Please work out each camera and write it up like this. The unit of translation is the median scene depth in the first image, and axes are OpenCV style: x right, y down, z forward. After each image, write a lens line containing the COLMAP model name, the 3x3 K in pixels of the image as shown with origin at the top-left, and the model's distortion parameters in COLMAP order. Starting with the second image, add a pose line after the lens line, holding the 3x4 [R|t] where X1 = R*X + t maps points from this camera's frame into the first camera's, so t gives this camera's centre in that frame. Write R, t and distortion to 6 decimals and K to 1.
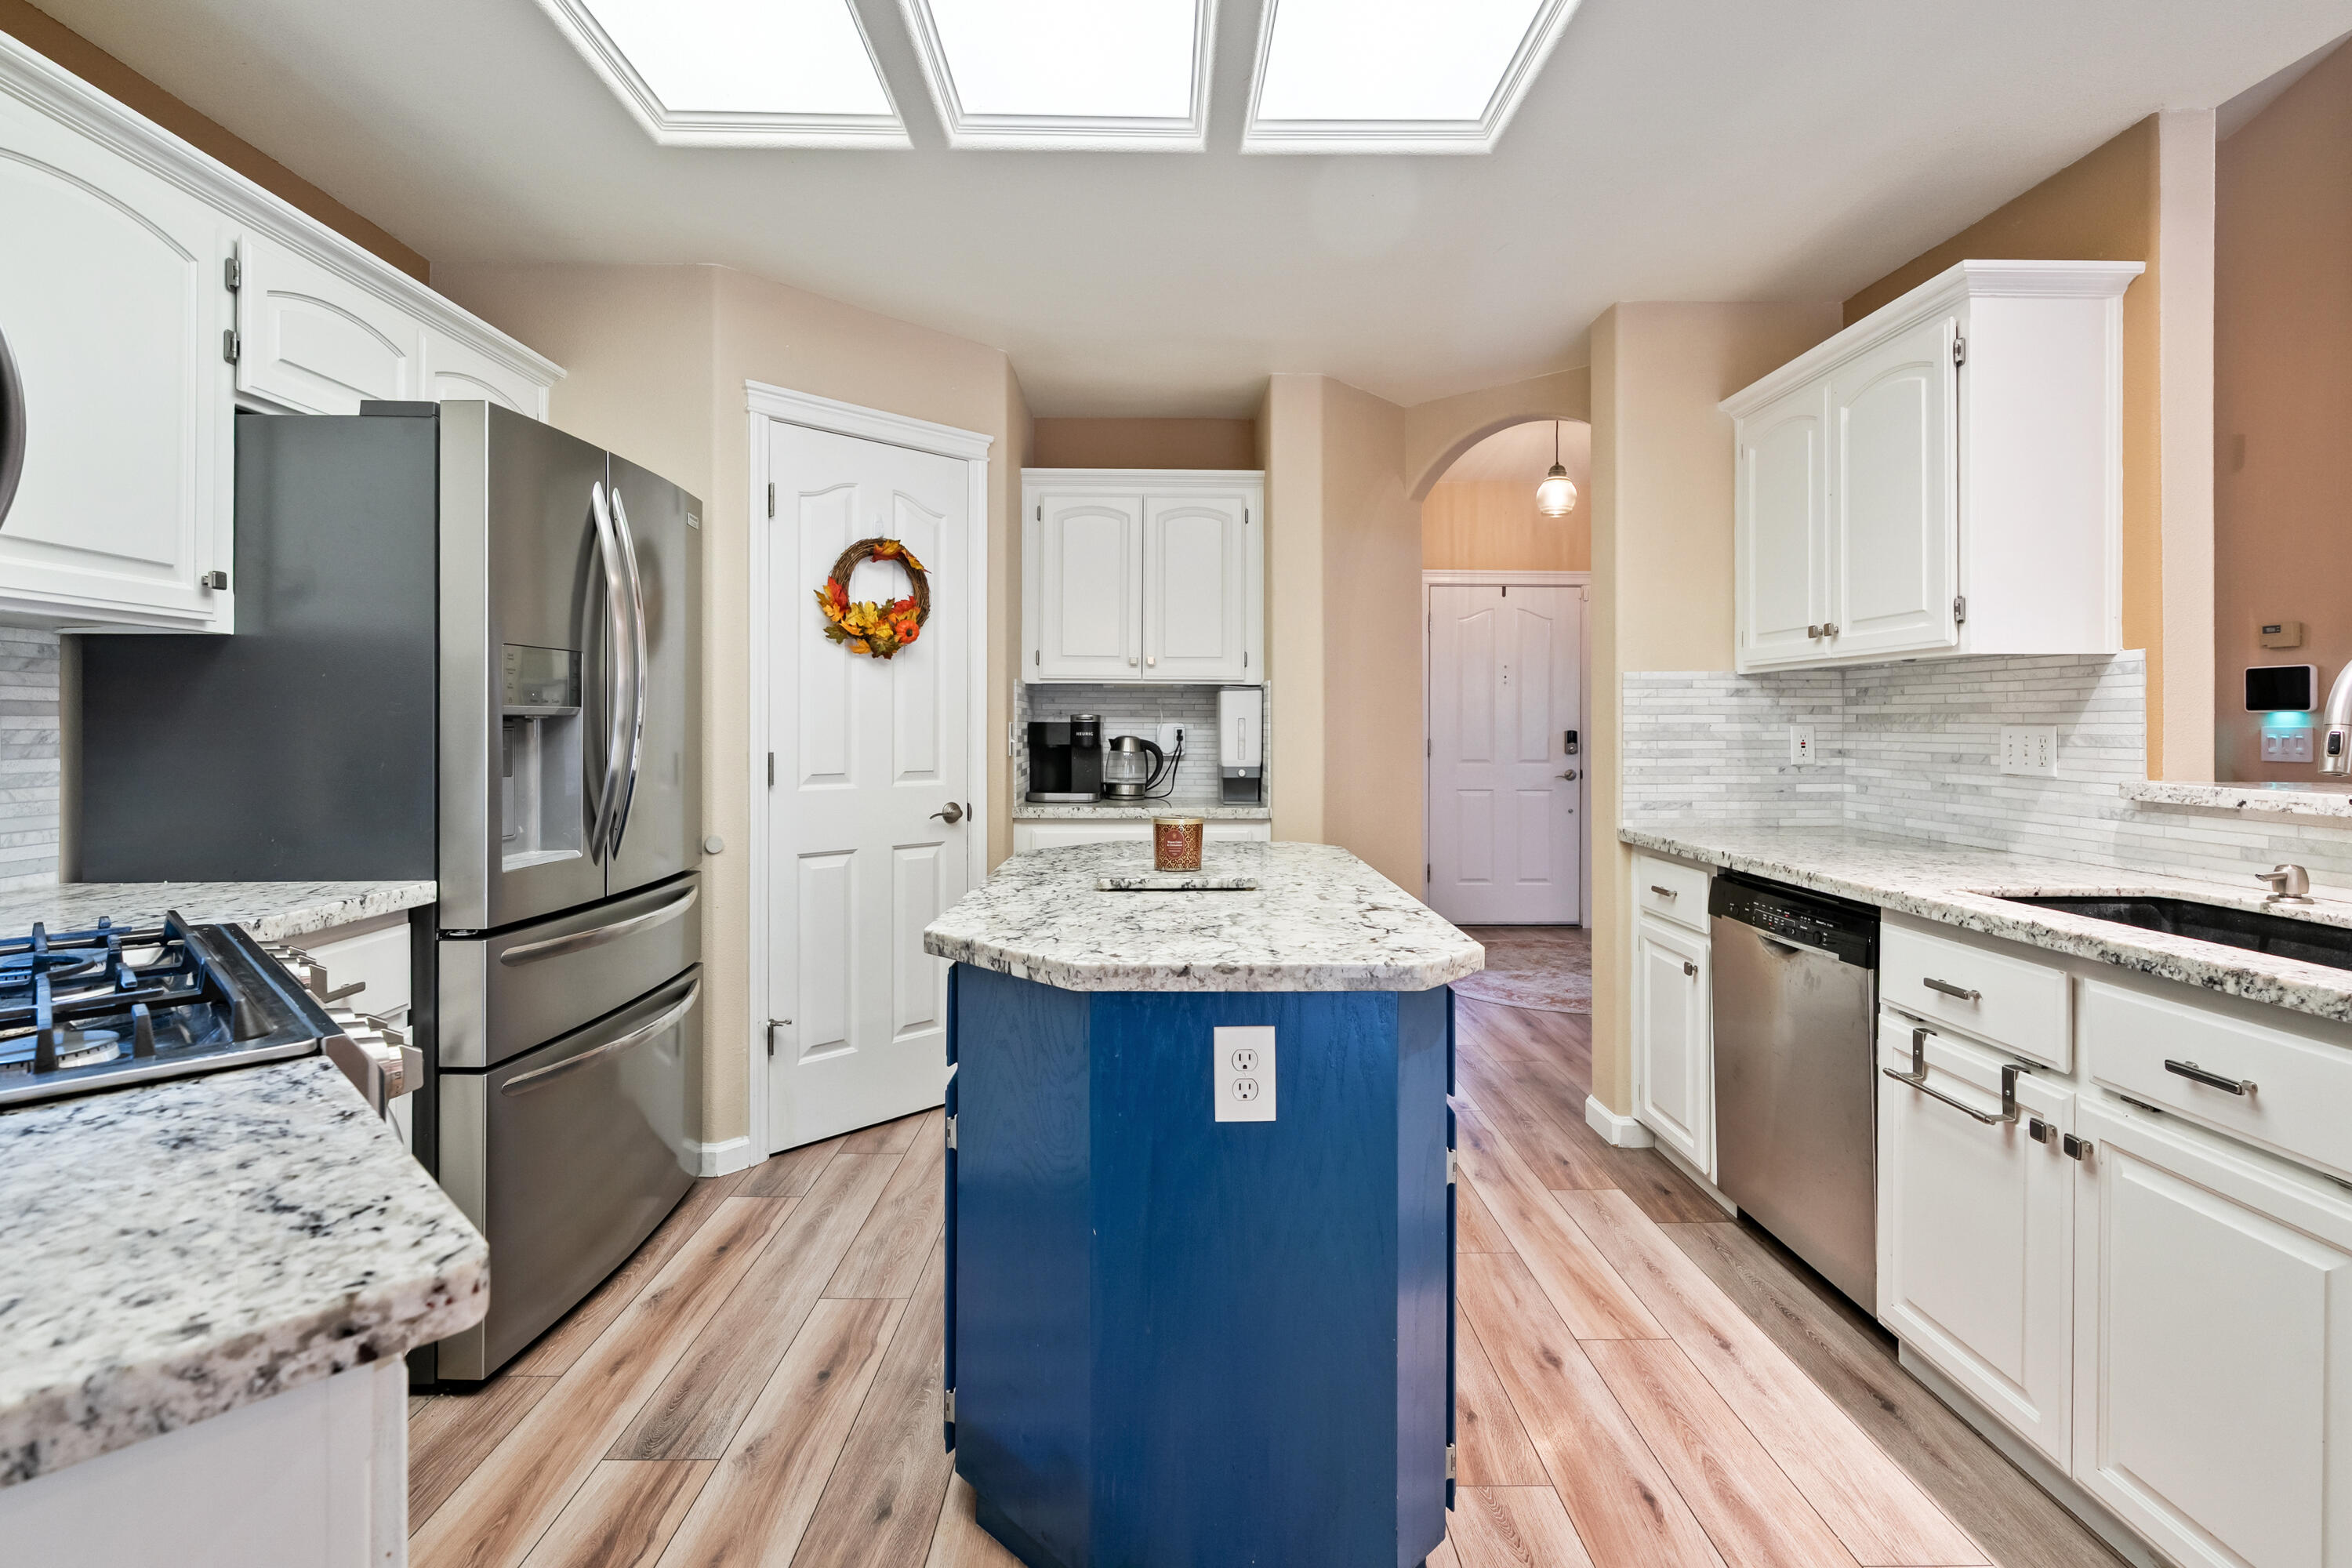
lens RADIAL K [[1094.9, 0, 1180.3], [0, 1094.9, 735.3], [0, 0, 1]] dist [-0.003226, 0.000300]
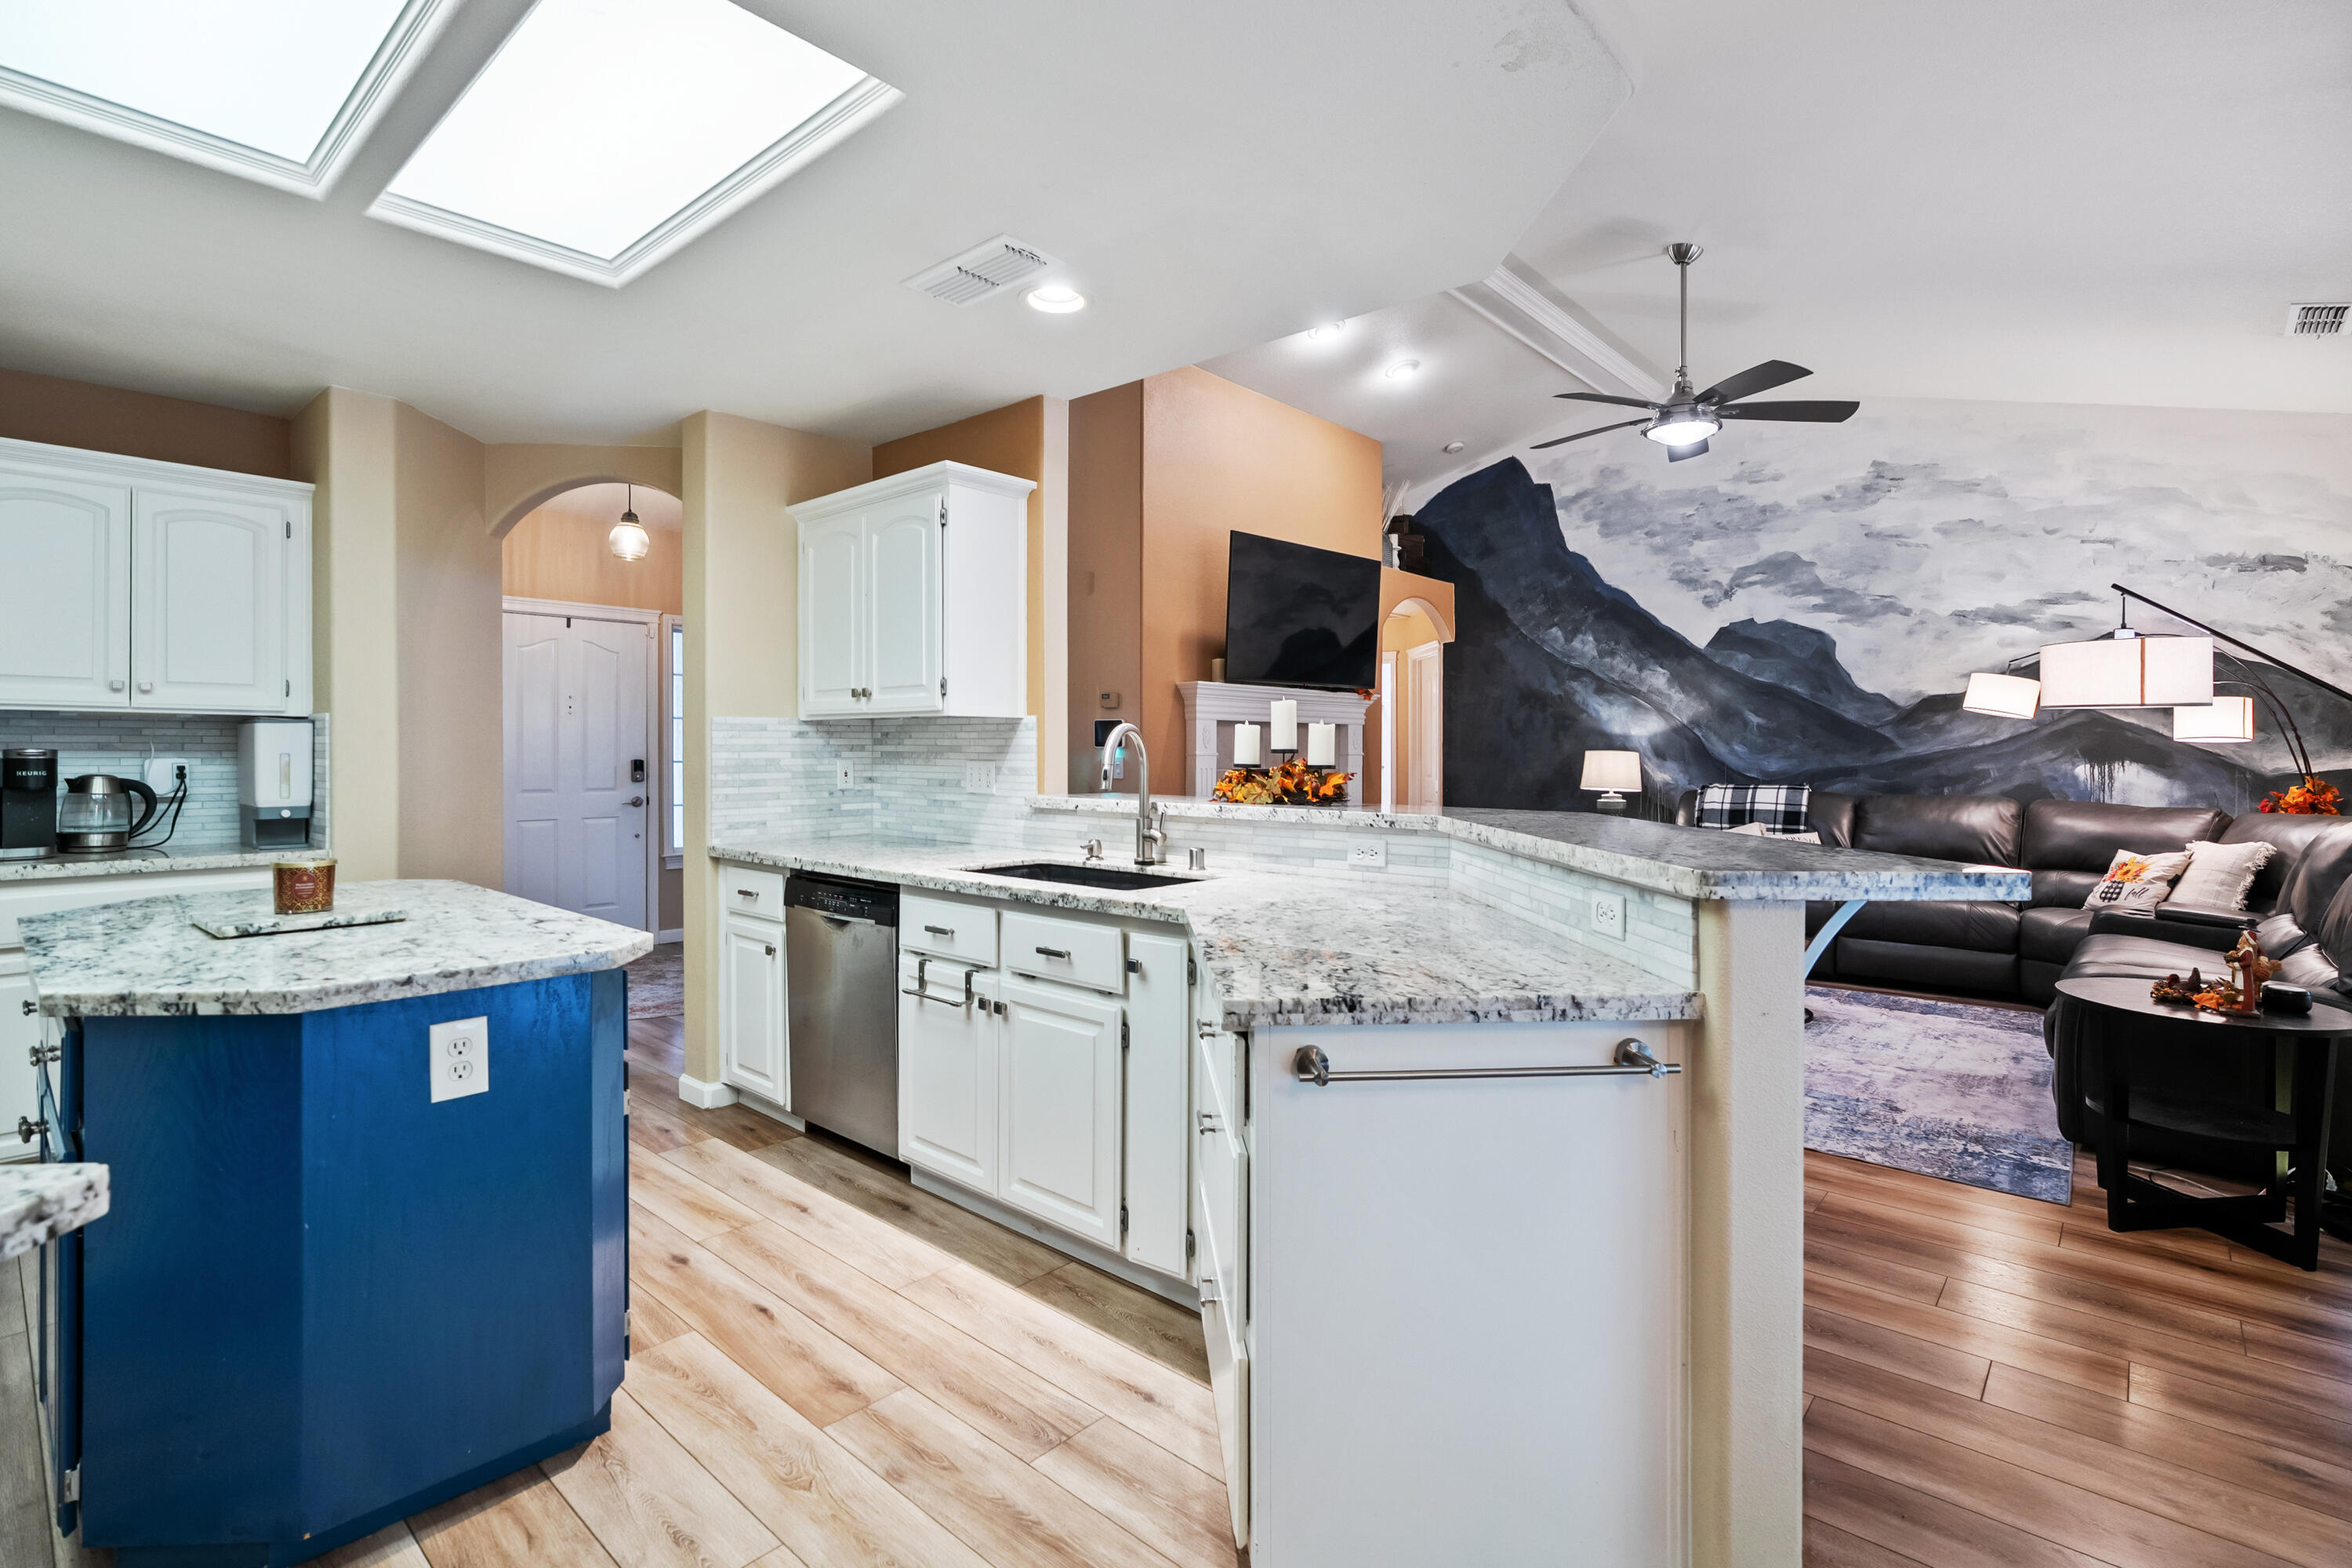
lens RADIAL K [[1094.9, 0, 1180.3], [0, 1094.9, 735.3], [0, 0, 1]] dist [-0.003226, 0.000300]
pose [[0.674114, 0.008972, 0.738573, -0.186649], [0.005372, 0.999840, -0.017049, -0.018198], [-0.738608, 0.015461, 0.673958, -0.265227]]
